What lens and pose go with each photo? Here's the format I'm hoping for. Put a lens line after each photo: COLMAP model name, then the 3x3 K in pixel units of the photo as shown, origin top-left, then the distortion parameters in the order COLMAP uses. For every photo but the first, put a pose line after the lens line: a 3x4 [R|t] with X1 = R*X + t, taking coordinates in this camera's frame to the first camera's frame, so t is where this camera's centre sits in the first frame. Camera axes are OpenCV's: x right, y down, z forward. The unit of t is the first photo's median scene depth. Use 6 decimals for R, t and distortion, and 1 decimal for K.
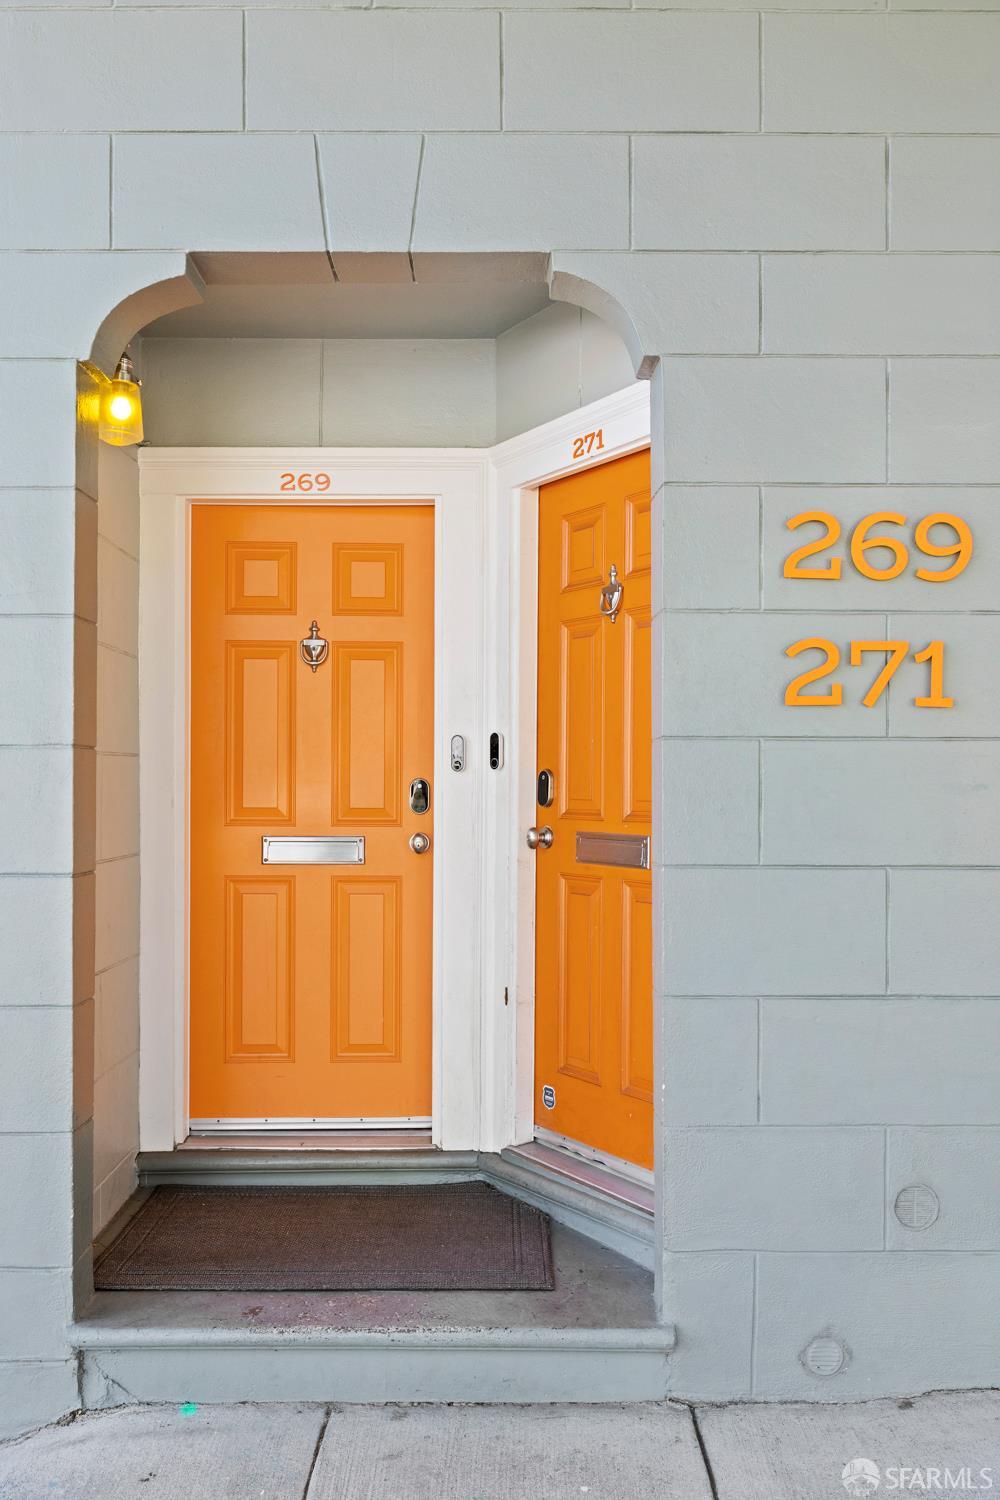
lens RADIAL K [[1344.7, 0, 500.0], [0, 1344.7, 750.0], [0, 0, 1]] dist [0.000799, -0.002398]
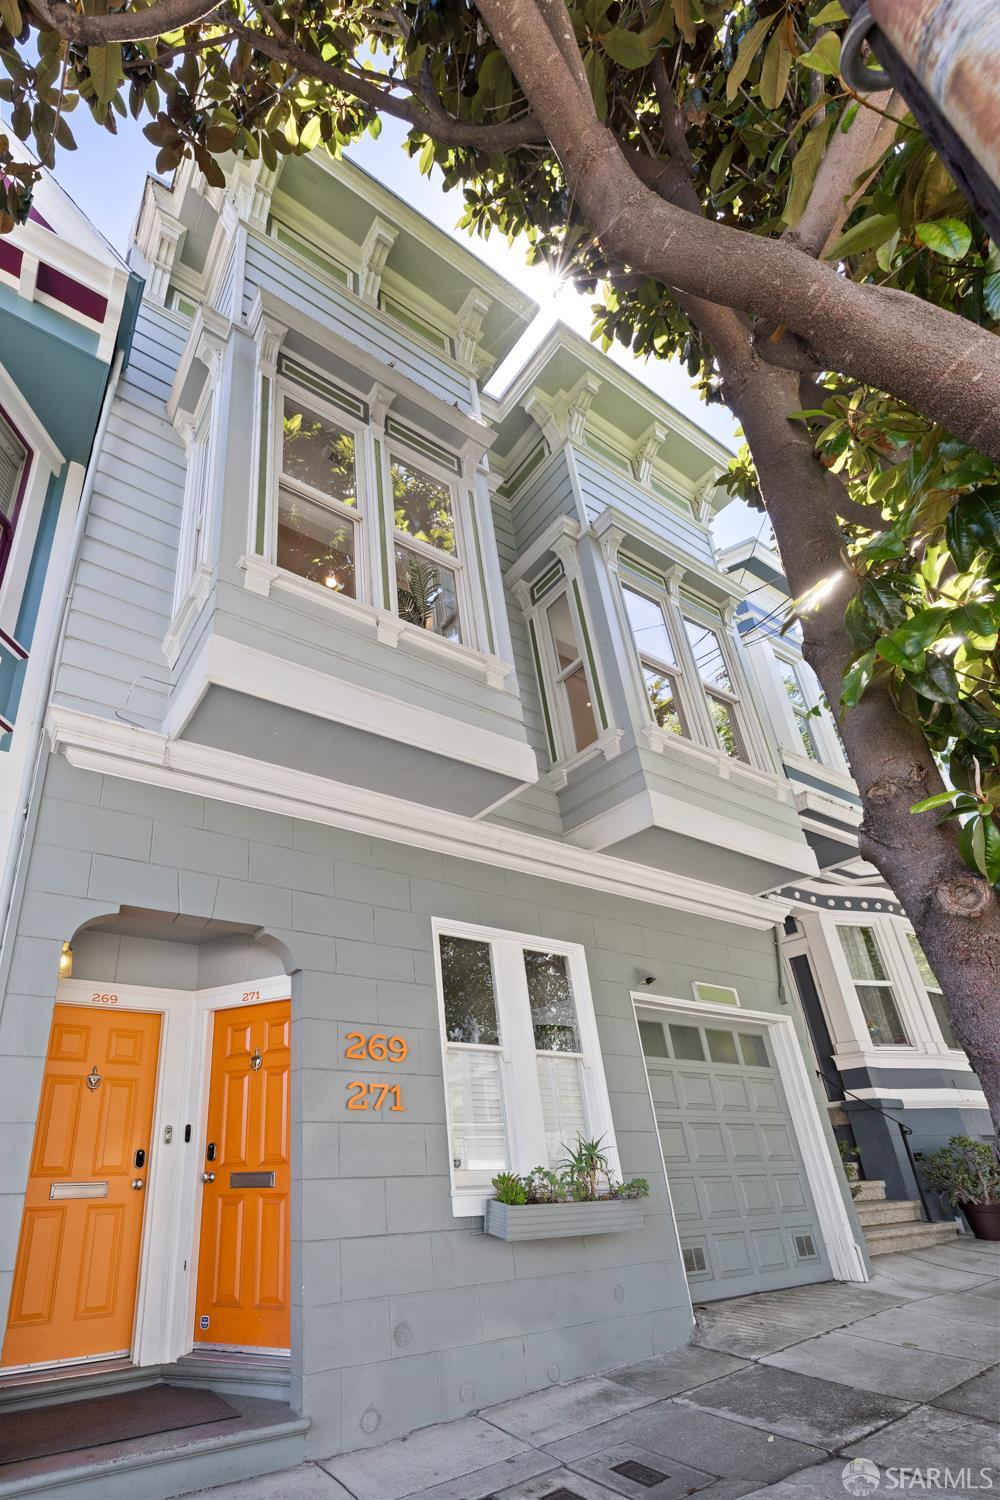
lens RADIAL K [[670.3, 0, 386.1], [0, 670.3, 800.2], [0, 0, 1]] dist [-0.001749, -0.000368]
pose [[0.869406, 0.224849, 0.439972, -0.339329], [0.010194, 0.882103, -0.470946, 0.040475], [-0.493993, 0.413928, 0.764614, -0.228461]]
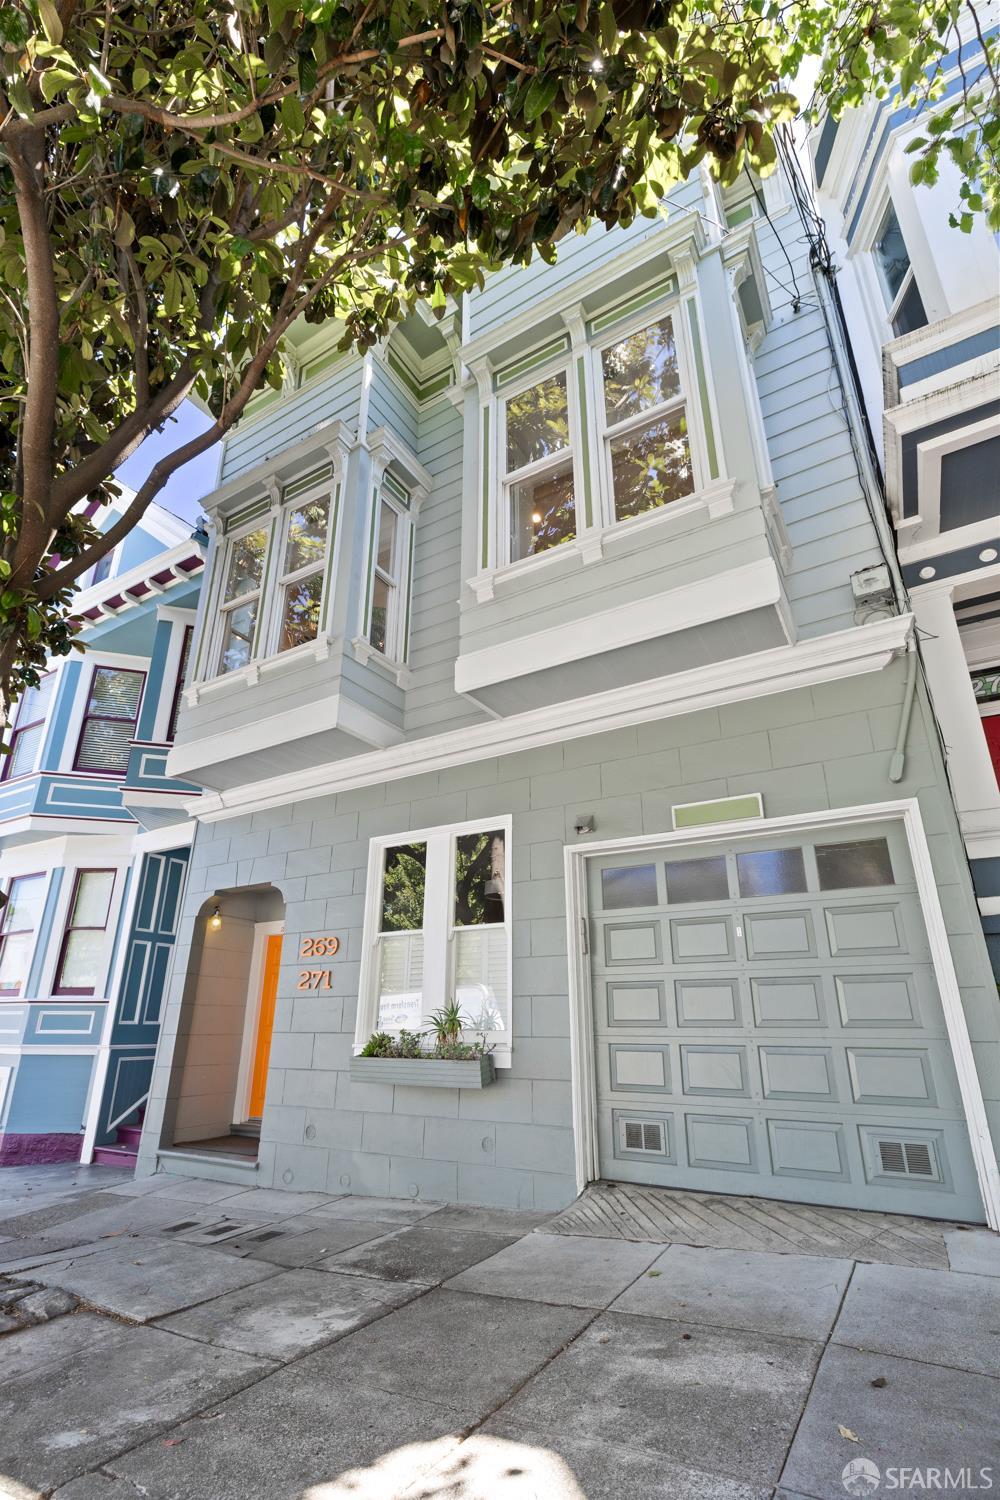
lens RADIAL K [[624.0, 0, 500.0], [0, 624.0, 750.0], [0, 0, 1]] dist [-0.018494, 0.000321]
pose [[0.852123, -0.212437, -0.478286, 1.358589], [-0.016940, 0.902232, -0.430919, 0.088233], [0.523068, 0.375298, 0.765213, -0.291205]]
